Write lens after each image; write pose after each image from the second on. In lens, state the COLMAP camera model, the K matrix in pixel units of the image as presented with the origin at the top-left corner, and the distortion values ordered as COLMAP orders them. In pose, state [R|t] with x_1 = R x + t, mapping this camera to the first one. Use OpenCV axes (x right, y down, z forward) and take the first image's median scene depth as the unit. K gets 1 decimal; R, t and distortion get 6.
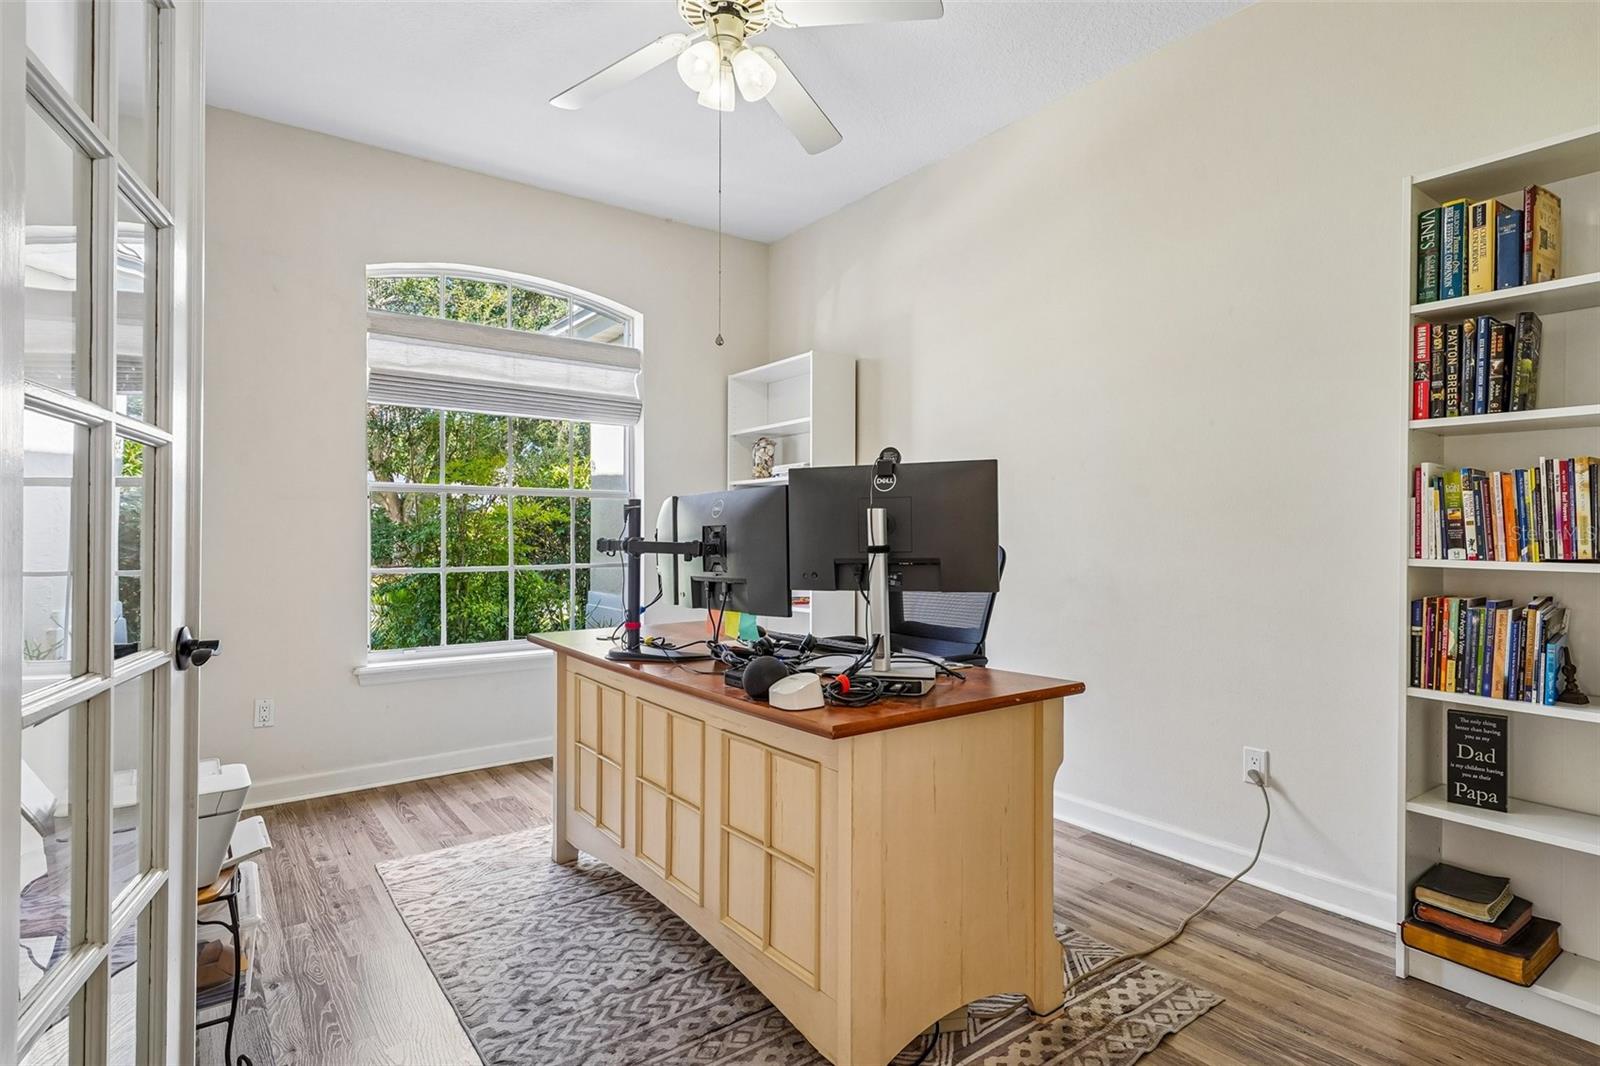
lens RADIAL K [[847.8, 0, 800.0], [0, 847.8, 533.0], [0, 0, 1]] dist [-0.002264, 0.062975]
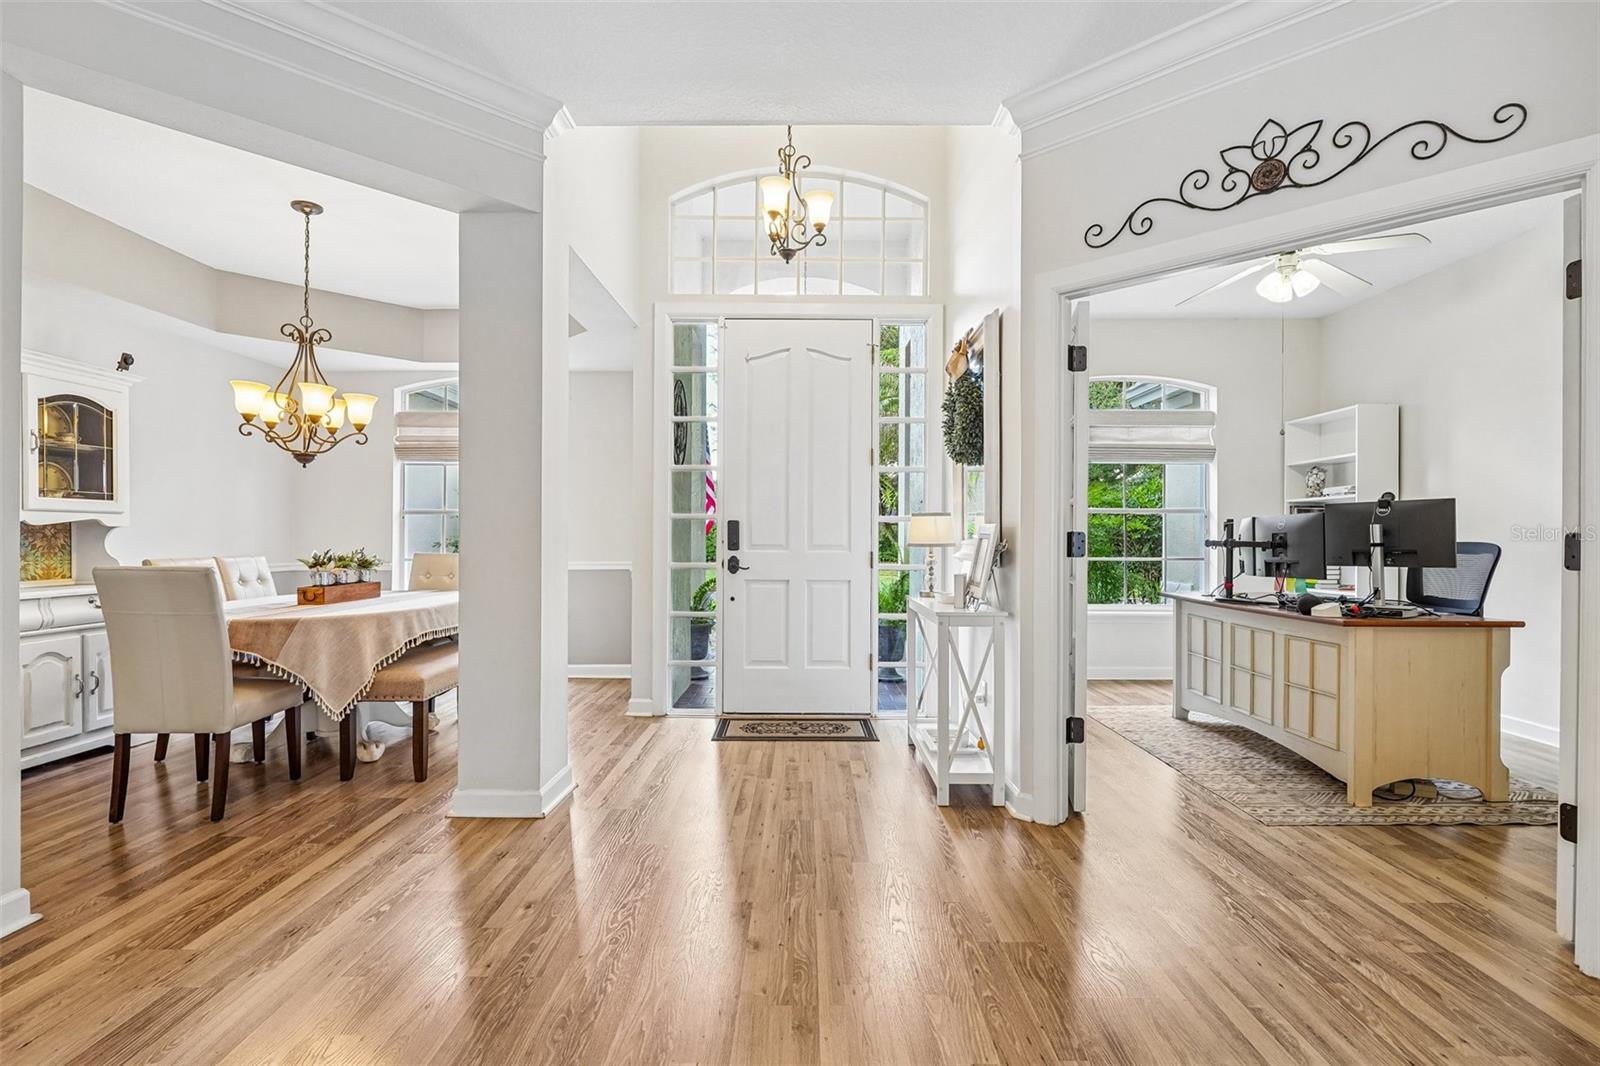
lens RADIAL K [[778.8, 0, 800.0], [0, 778.8, 533.0], [0, 0, 1]] dist [-0.002330, -0.001394]
pose [[0.803730, 0.000444, -0.594994, 0.073369], [-0.004749, 0.999973, -0.005669, 0.006714], [0.594975, 0.007382, 0.803710, -1.049287]]
